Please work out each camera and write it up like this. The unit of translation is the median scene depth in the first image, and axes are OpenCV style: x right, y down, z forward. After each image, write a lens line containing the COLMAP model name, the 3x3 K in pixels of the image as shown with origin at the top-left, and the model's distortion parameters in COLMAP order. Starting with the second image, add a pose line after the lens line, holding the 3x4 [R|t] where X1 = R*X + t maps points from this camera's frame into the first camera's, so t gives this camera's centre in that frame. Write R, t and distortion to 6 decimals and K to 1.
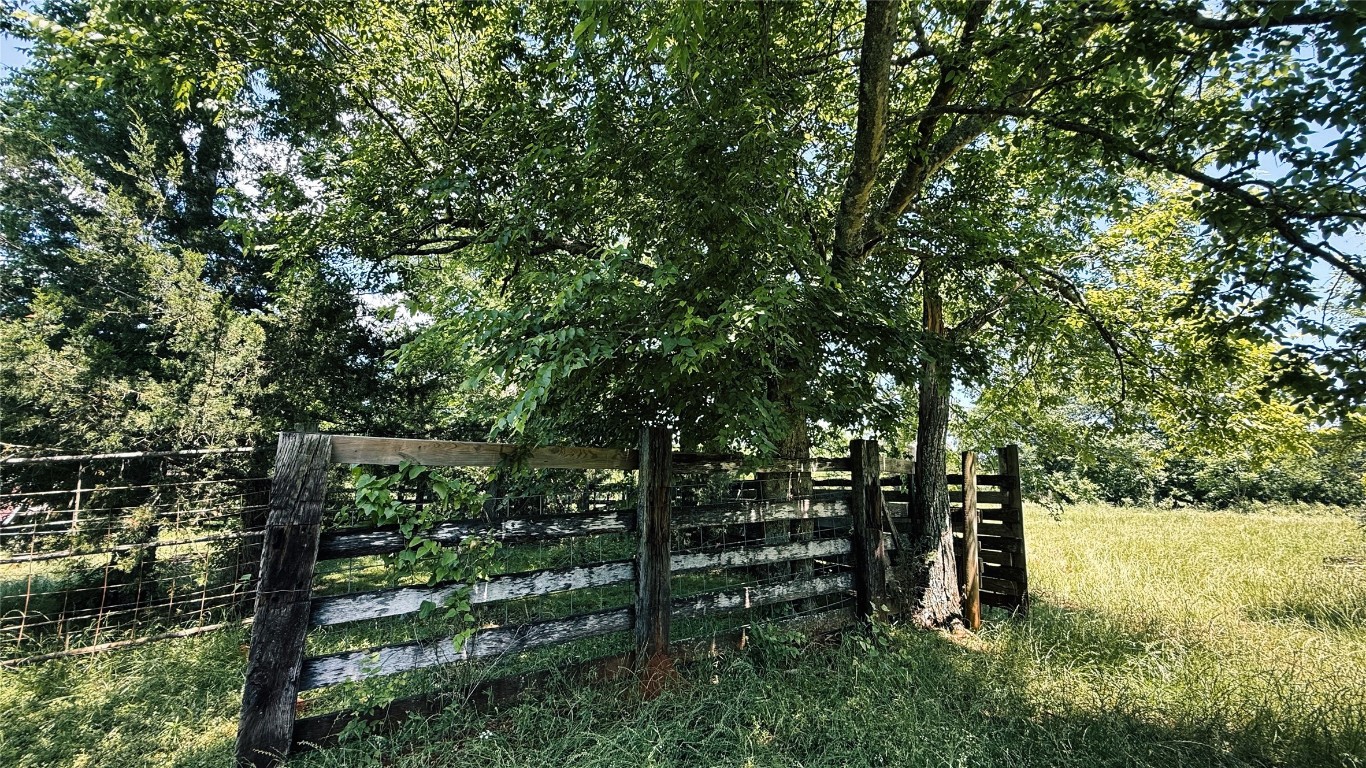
lens RADIAL K [[545.9, 0, 683.7], [0, 545.9, 382.4], [0, 0, 1]] dist [-0.000500, -0.000168]
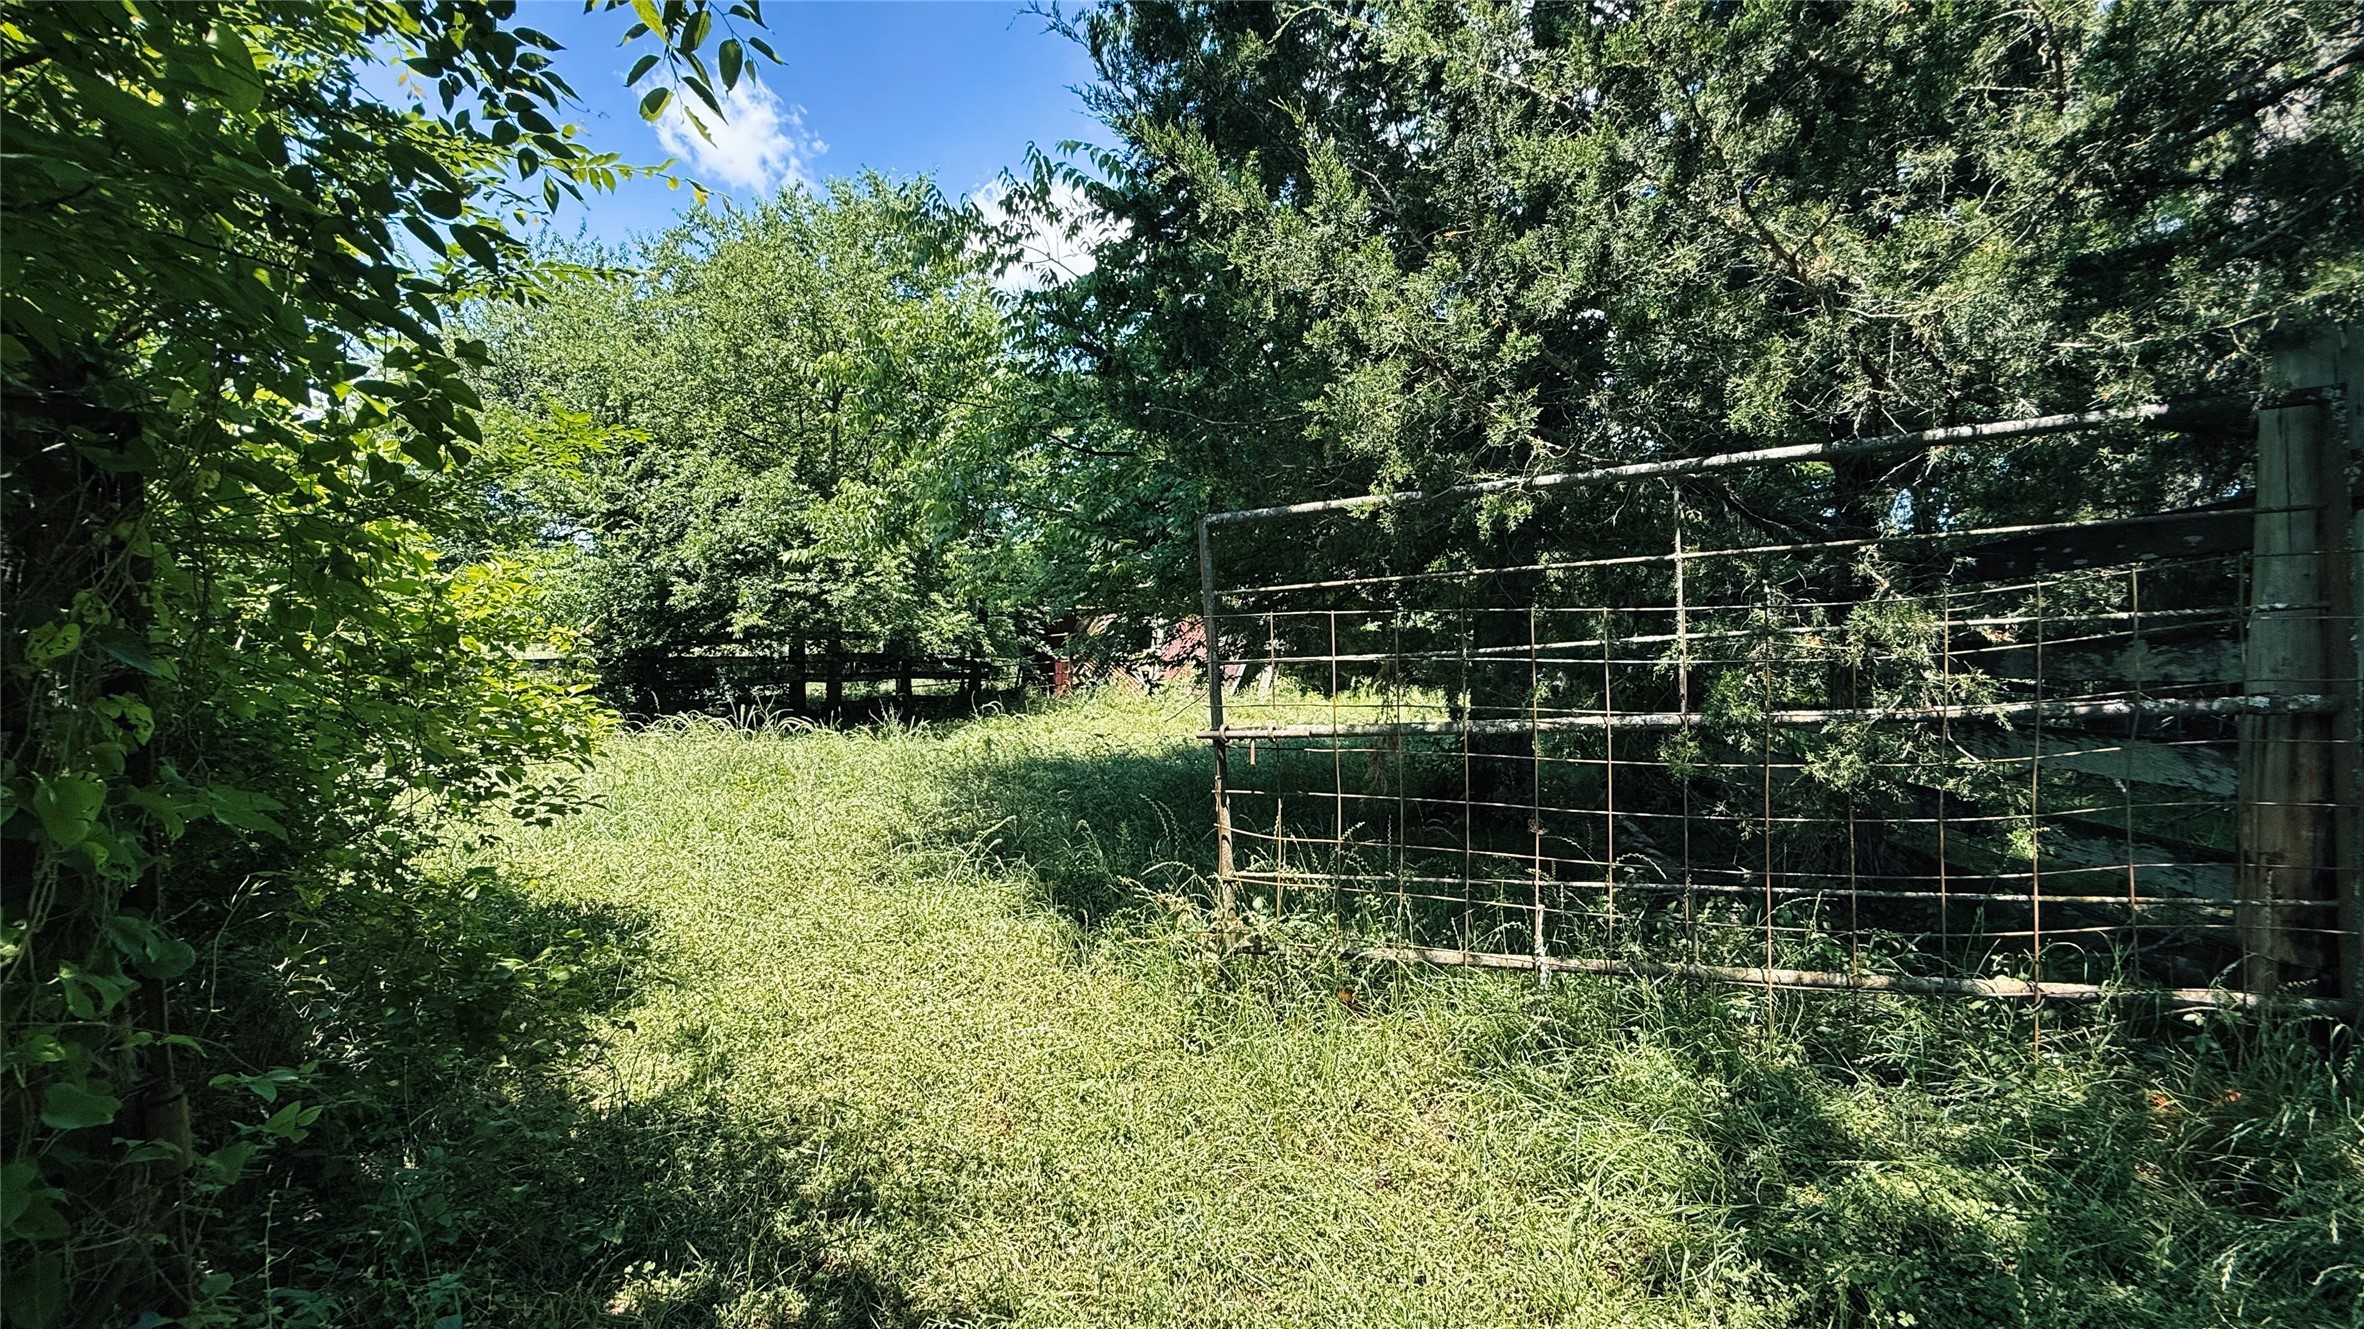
lens RADIAL K [[963.9, 0, 1180.8], [0, 963.9, 652.6], [0, 0, 1]] dist [0.001454, 0.000176]
pose [[0.630863, 0.039203, -0.774904, -0.810309], [0.119671, 0.981856, 0.147099, 0.126395], [0.766610, -0.185533, 0.614725, 0.329424]]
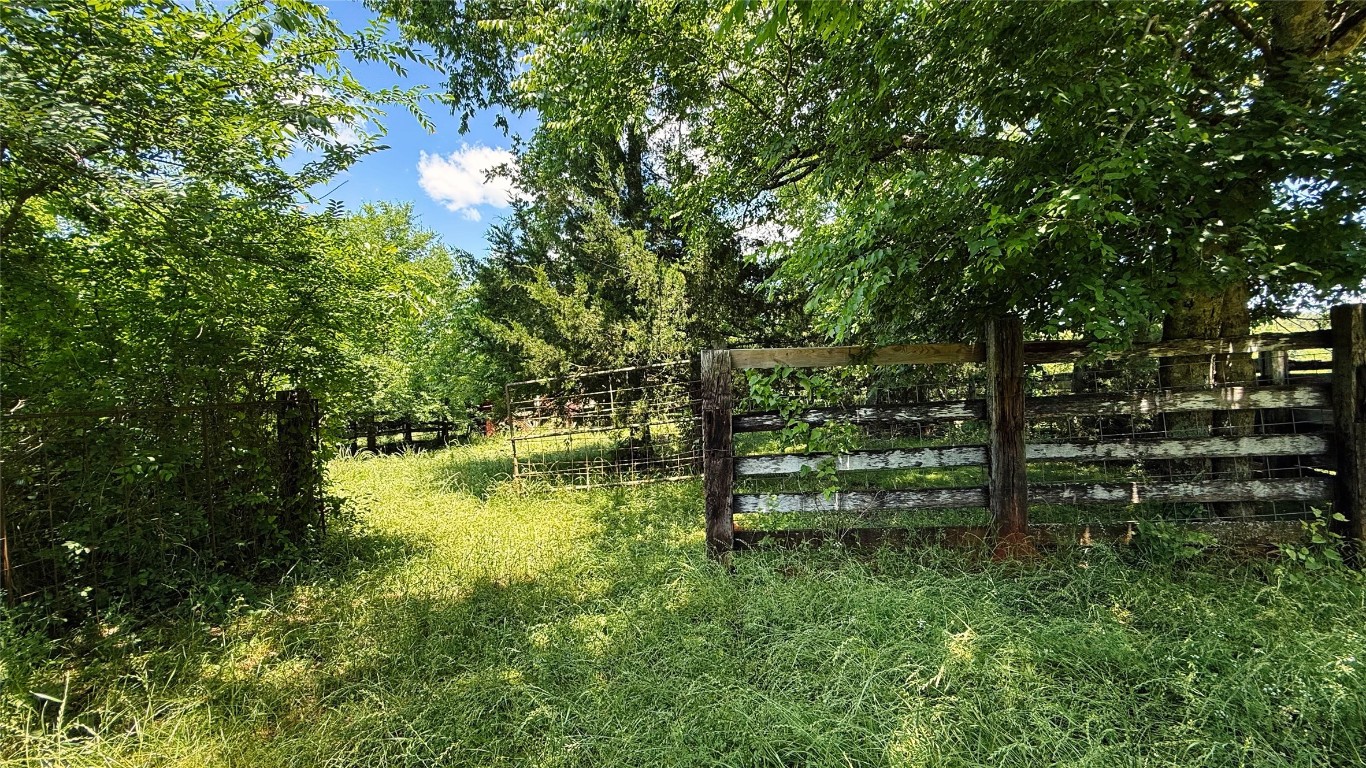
lens RADIAL K [[545.9, 0, 683.7], [0, 545.9, 382.4], [0, 0, 1]] dist [-0.000500, -0.000168]
pose [[0.776105, -0.027980, -0.629983, 0.110110], [0.144455, 0.980339, 0.134420, -0.019804], [0.613835, -0.195328, 0.764888, -0.129803]]
